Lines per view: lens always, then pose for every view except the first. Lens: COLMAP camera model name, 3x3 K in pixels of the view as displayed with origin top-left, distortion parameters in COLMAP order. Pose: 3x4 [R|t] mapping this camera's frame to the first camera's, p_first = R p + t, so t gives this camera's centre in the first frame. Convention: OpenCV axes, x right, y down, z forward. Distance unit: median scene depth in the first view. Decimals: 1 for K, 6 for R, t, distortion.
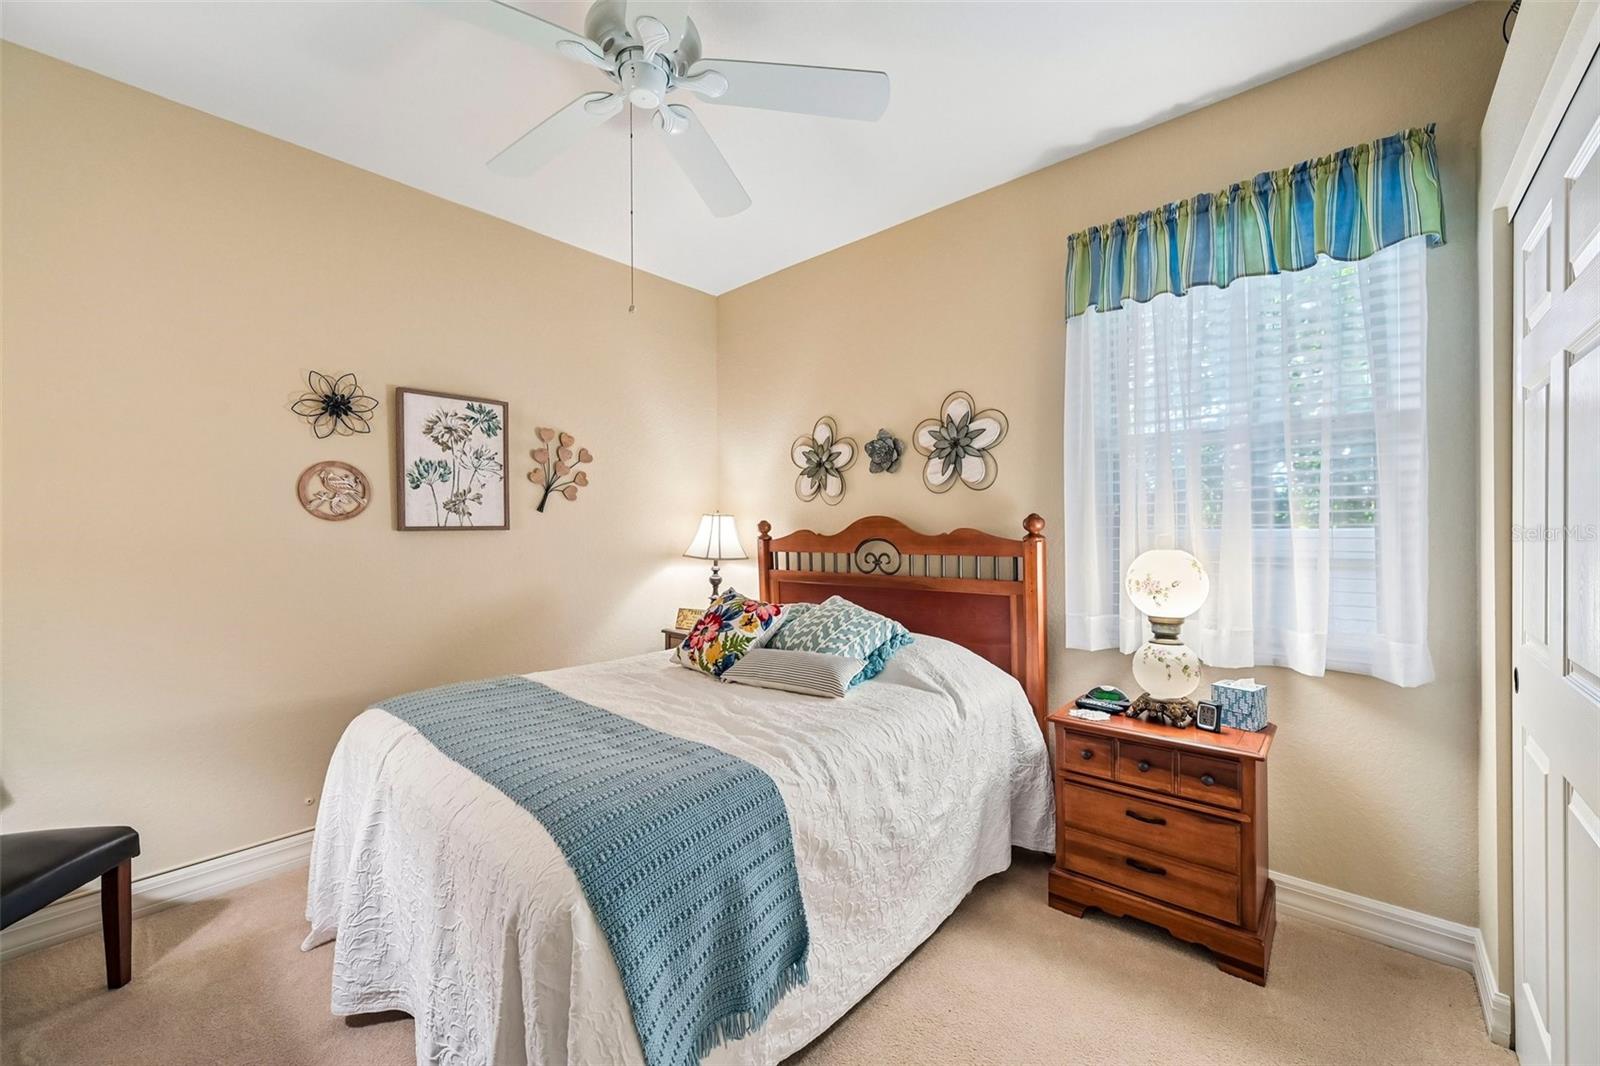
lens RADIAL K [[630.5, 0, 801.6], [0, 630.5, 534.7], [0, 0, 1]] dist [-0.000531, 0.000371]
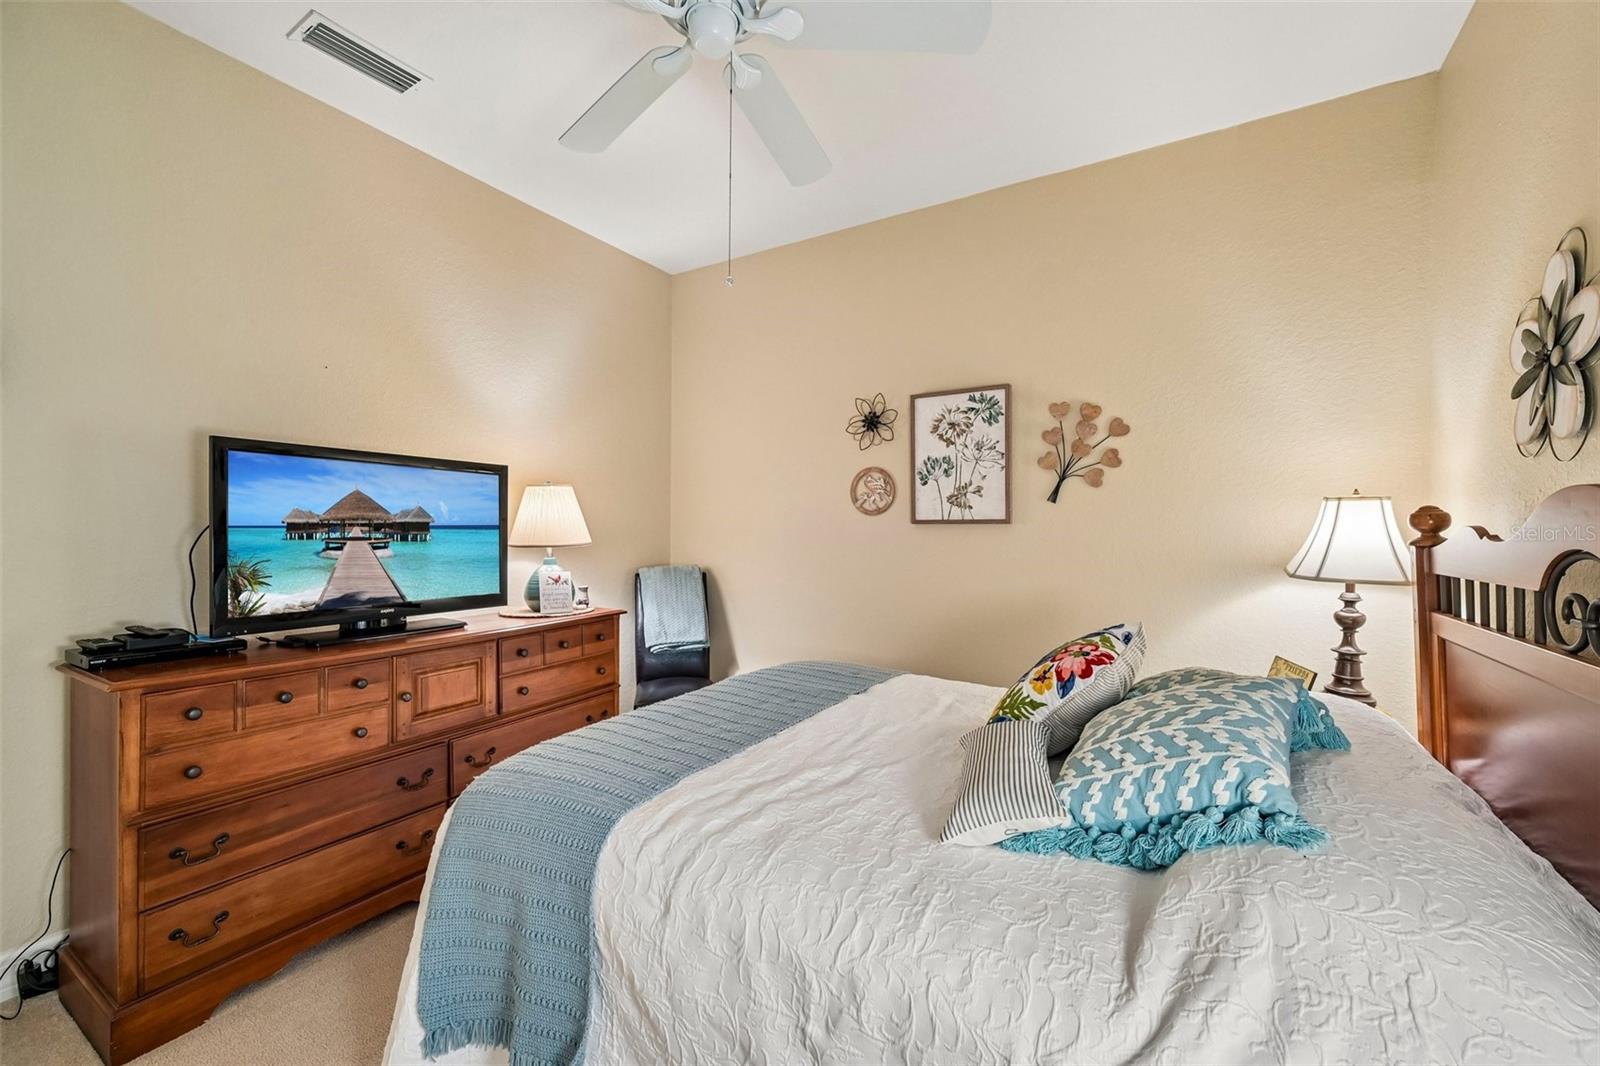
lens RADIAL K [[630.5, 0, 801.6], [0, 630.5, 534.7], [0, 0, 1]] dist [-0.000531, 0.000371]
pose [[0.175928, 0.020053, -0.984199, 0.403620], [-0.014462, 0.999737, 0.017784, -0.003735], [0.984297, 0.011105, 0.176172, 0.575687]]
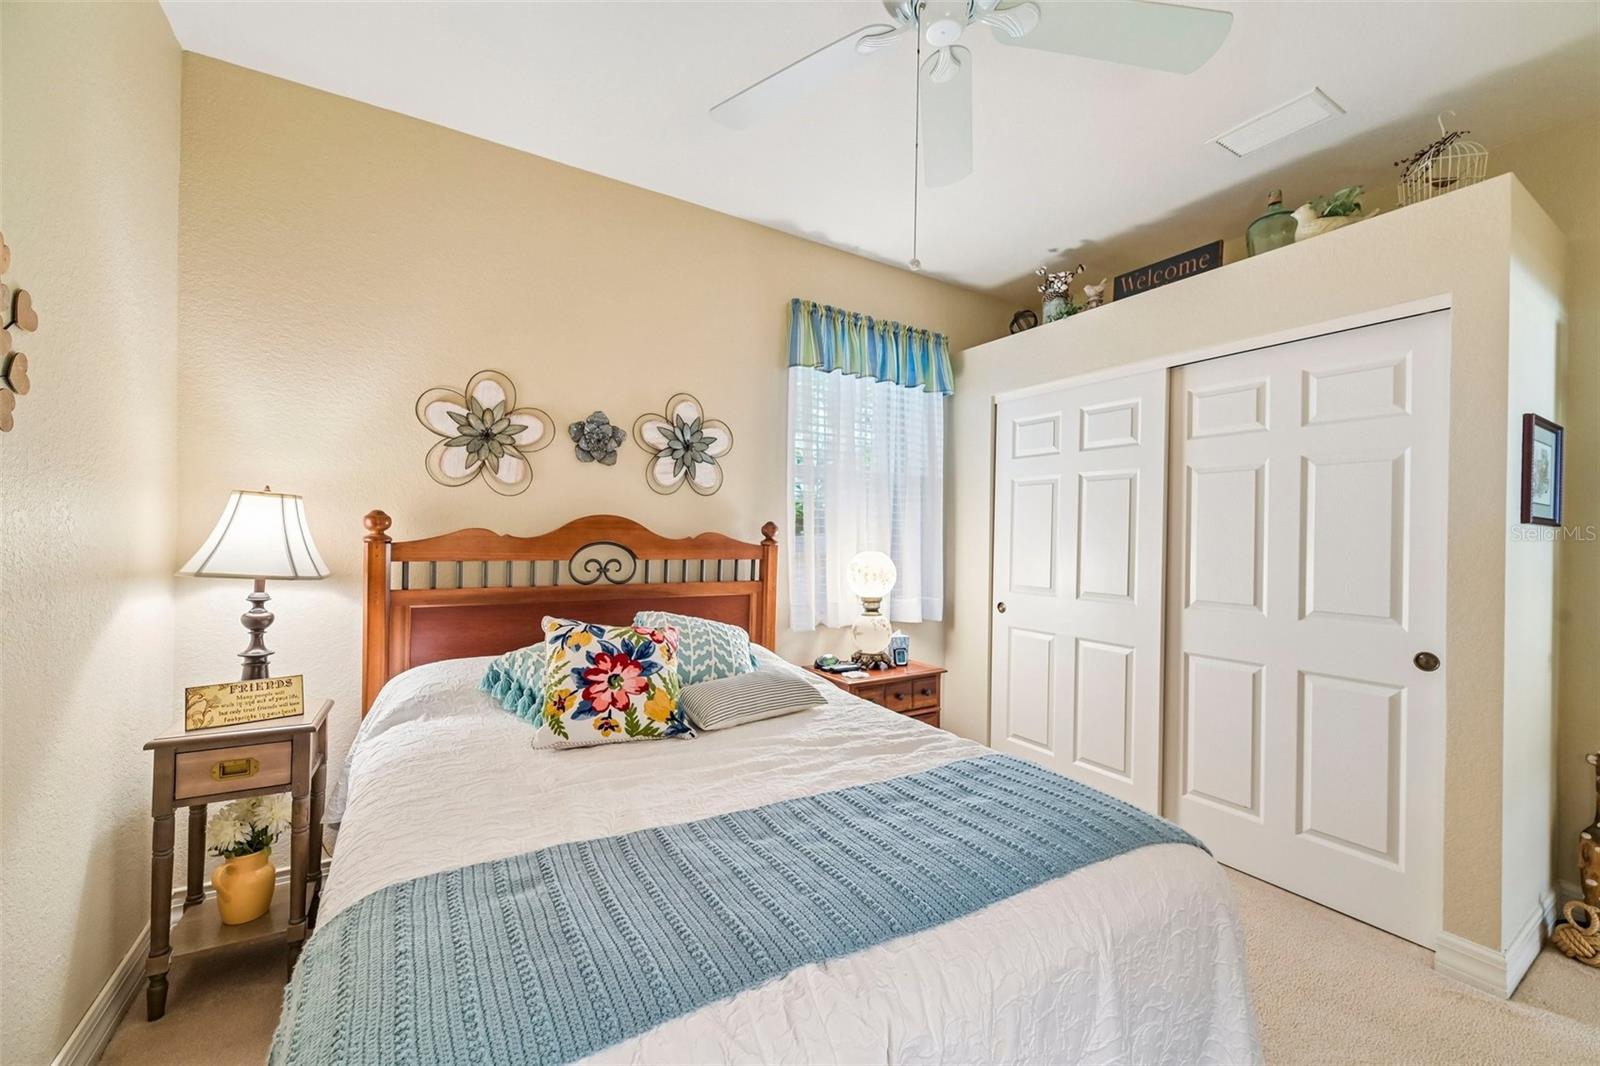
lens RADIAL K [[630.5, 0, 801.6], [0, 630.5, 534.7], [0, 0, 1]] dist [-0.000531, 0.000371]
pose [[0.287476, 0.013262, 0.957696, -0.657988], [-0.014464, 0.999850, -0.009504, 0.000841], [-0.957679, -0.011120, 0.287625, 0.549533]]
